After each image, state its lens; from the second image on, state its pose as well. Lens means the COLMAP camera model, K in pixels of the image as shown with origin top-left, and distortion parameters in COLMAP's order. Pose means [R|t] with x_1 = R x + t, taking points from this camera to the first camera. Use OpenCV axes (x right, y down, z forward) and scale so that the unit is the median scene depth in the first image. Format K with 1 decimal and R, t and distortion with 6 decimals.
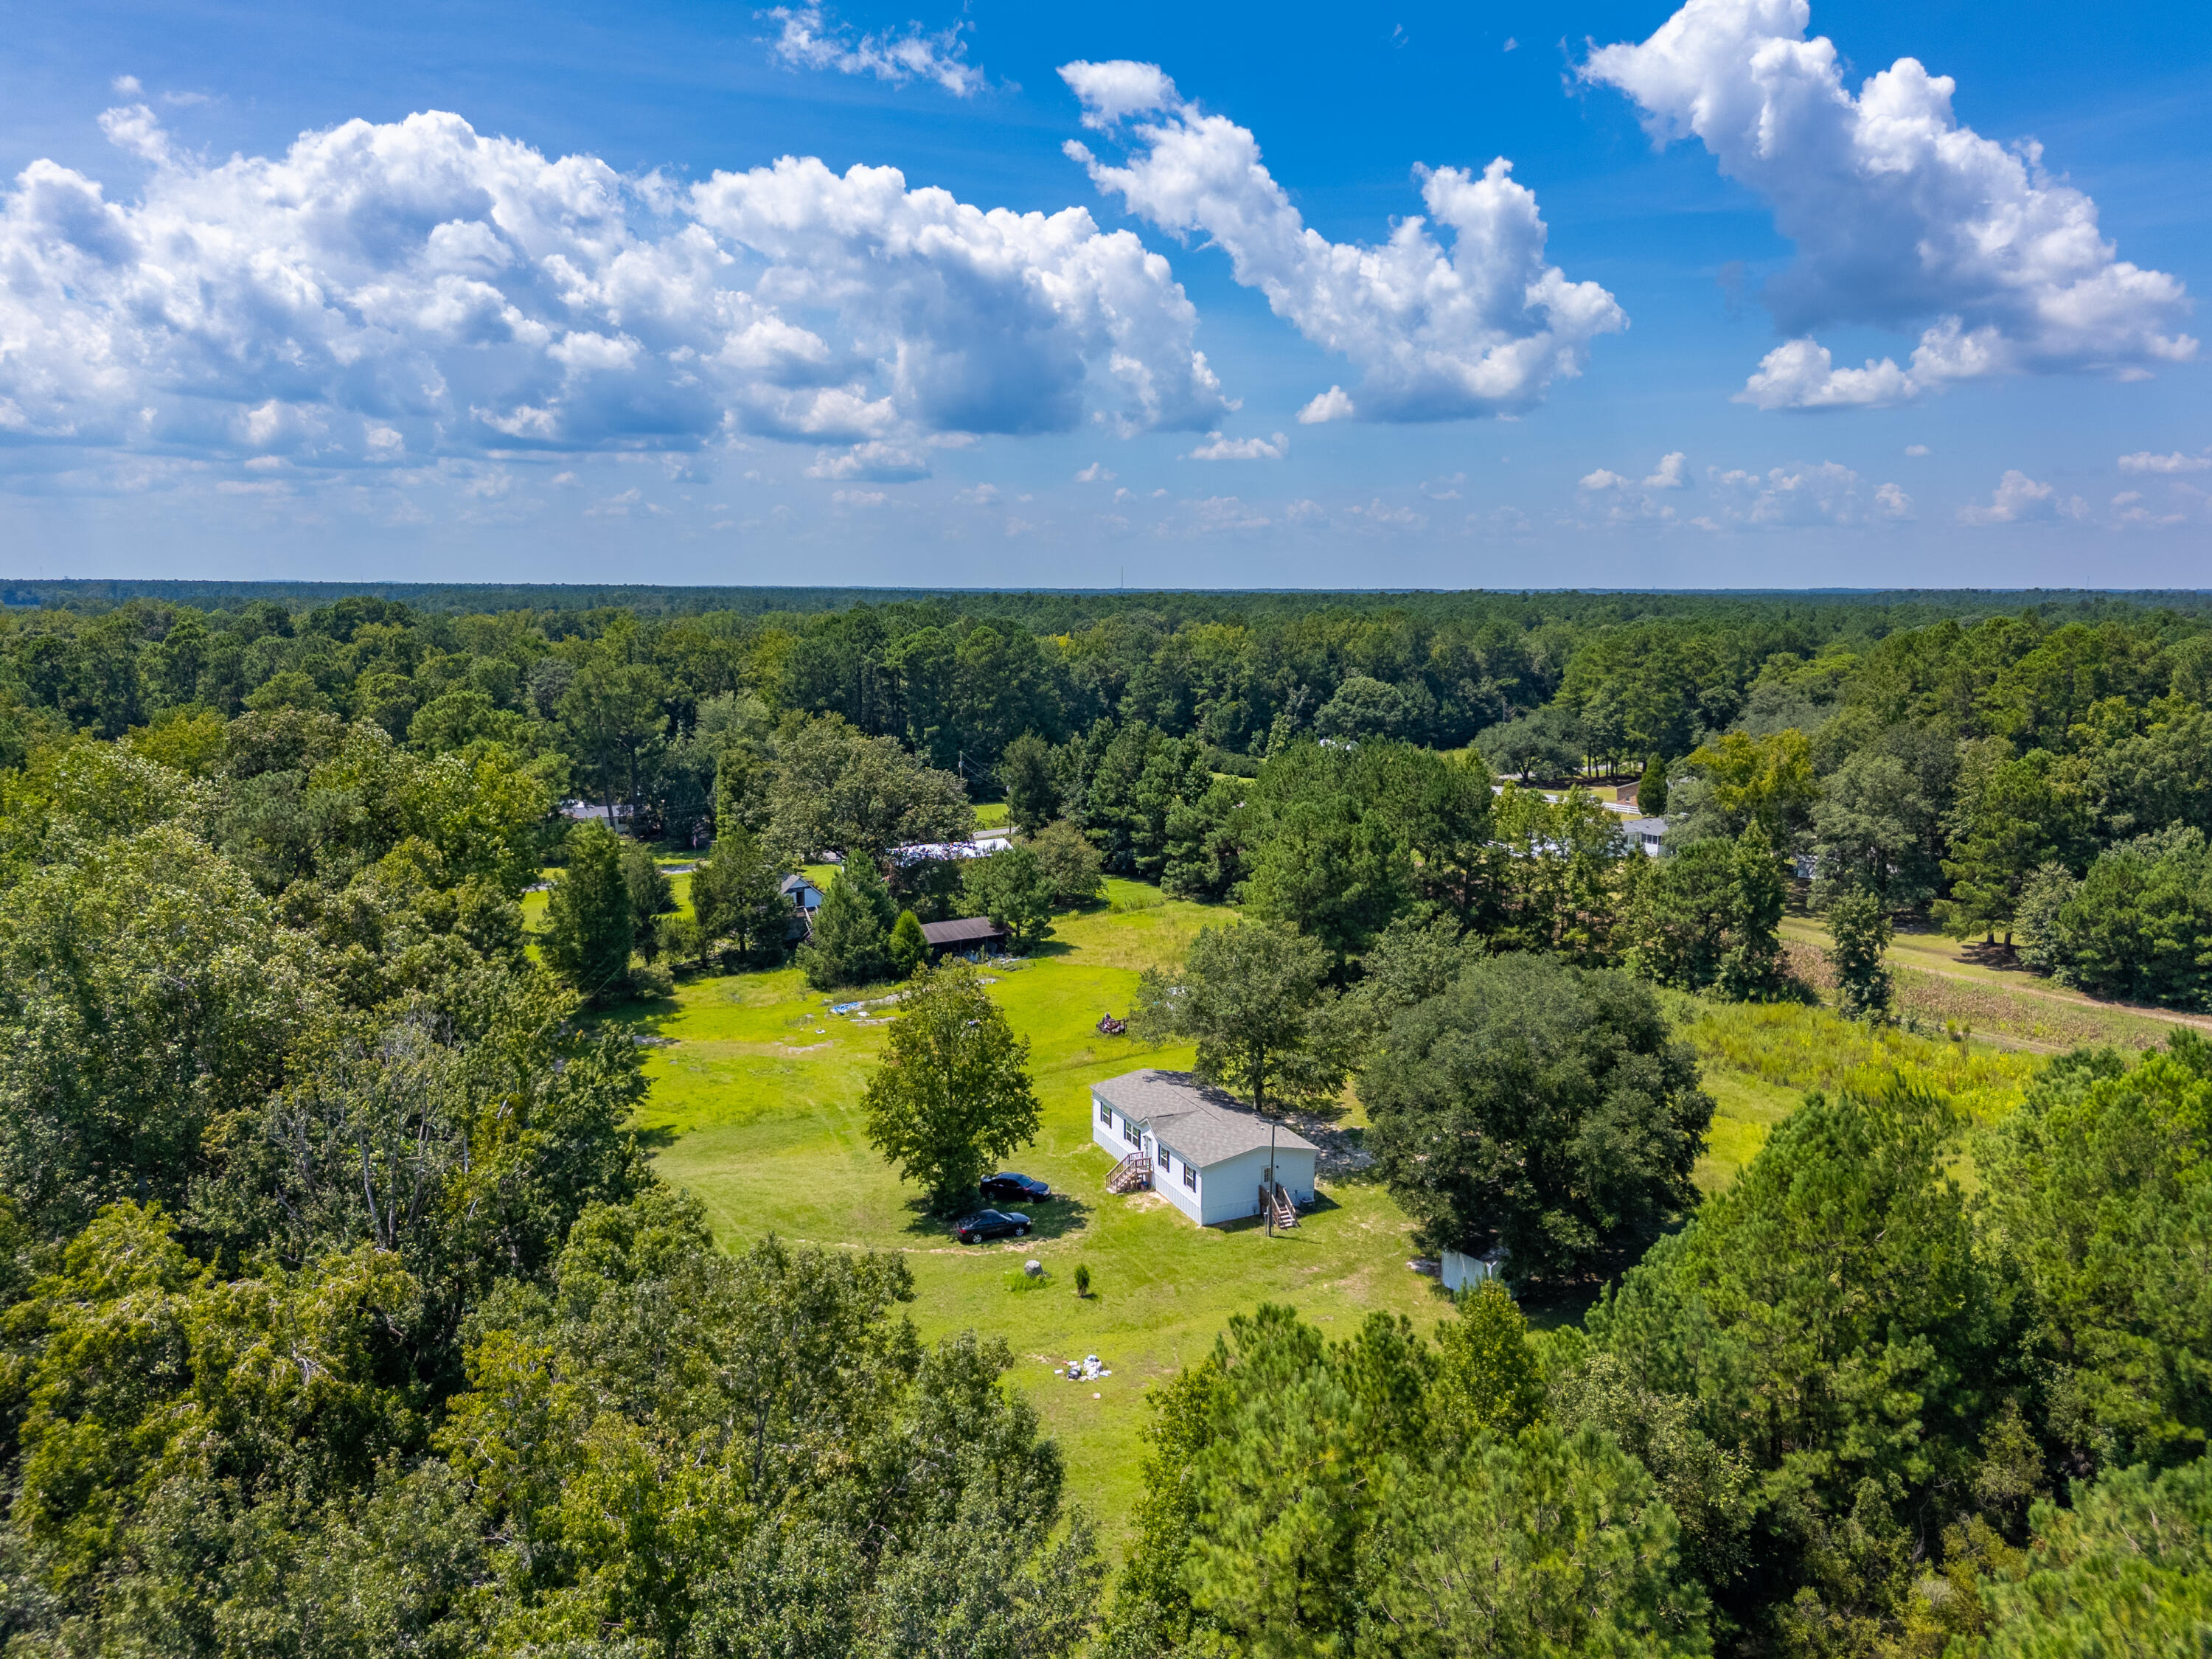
lens RADIAL K [[1610.5, 0, 1110.7], [0, 1610.5, 878.1], [0, 0, 1]] dist [0.075877, -0.075071]
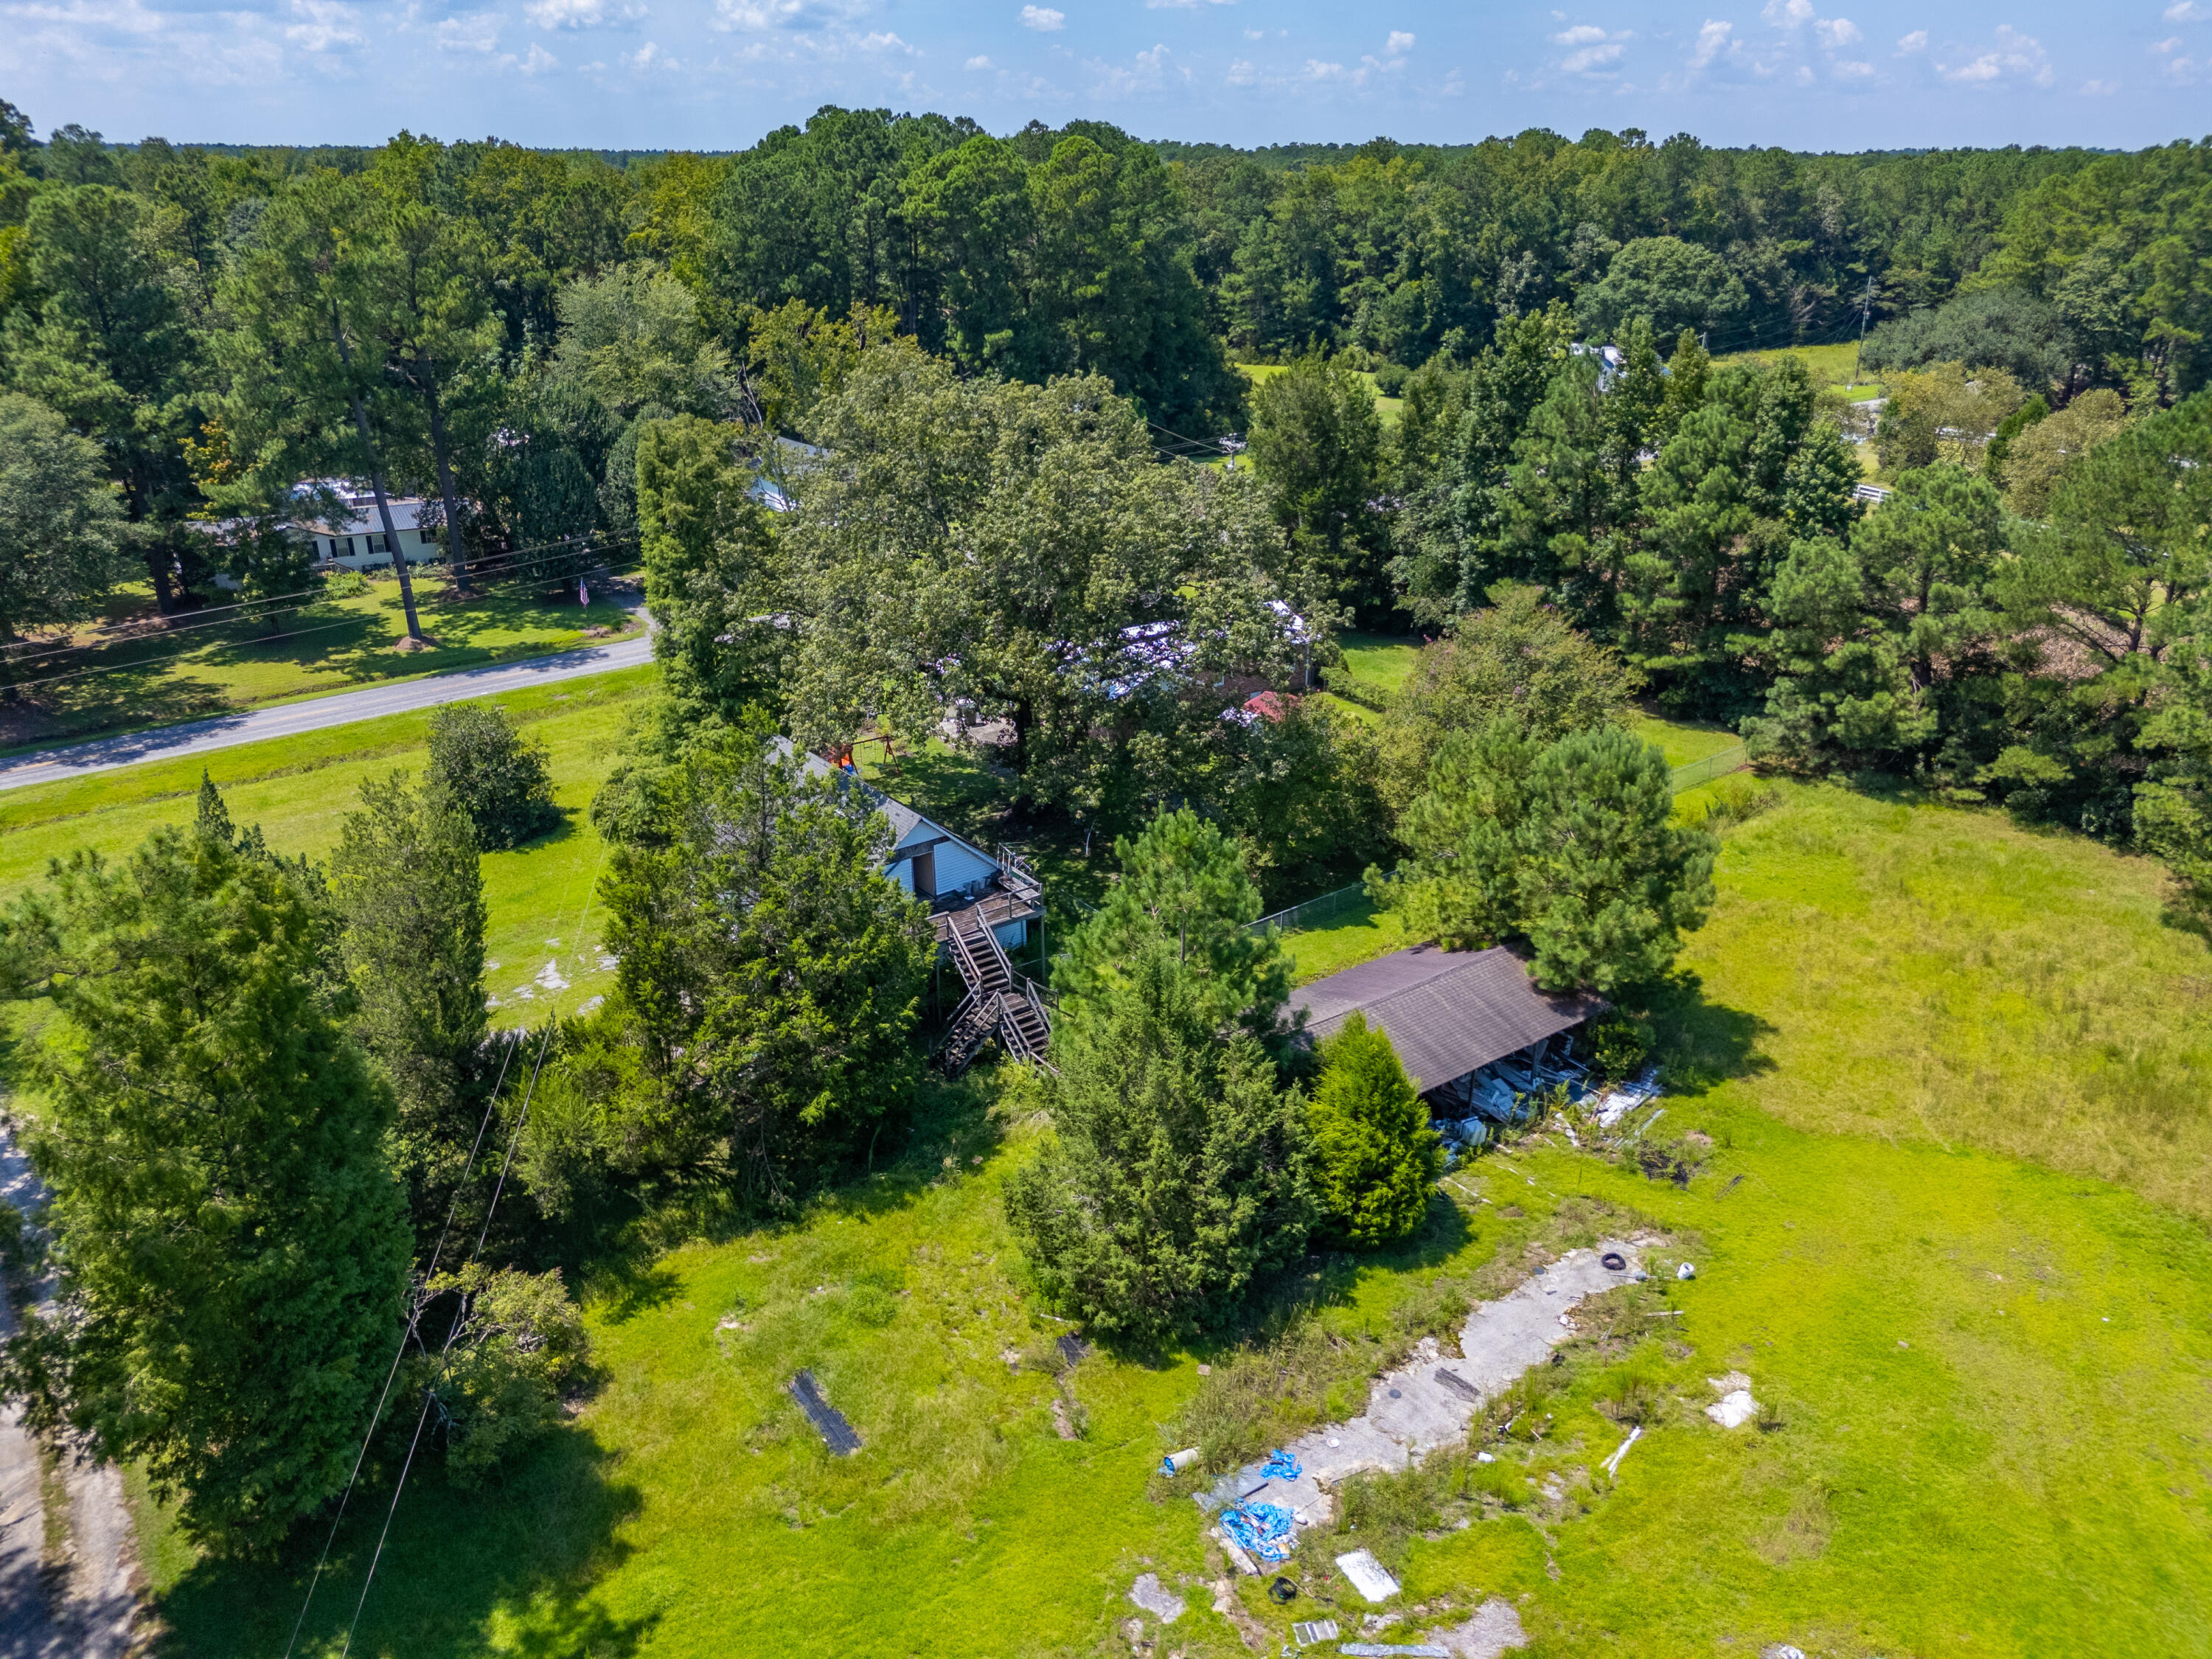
lens RADIAL K [[1552.1, 0, 1106.0], [0, 1552.1, 829.5], [0, 0, 1]] dist [0.018031, 0.001354]
pose [[0.997063, -0.031456, 0.069822, -0.114520], [0.015022, 0.974368, 0.224458, -0.046206], [-0.075093, -0.222750, 0.971979, 0.440788]]
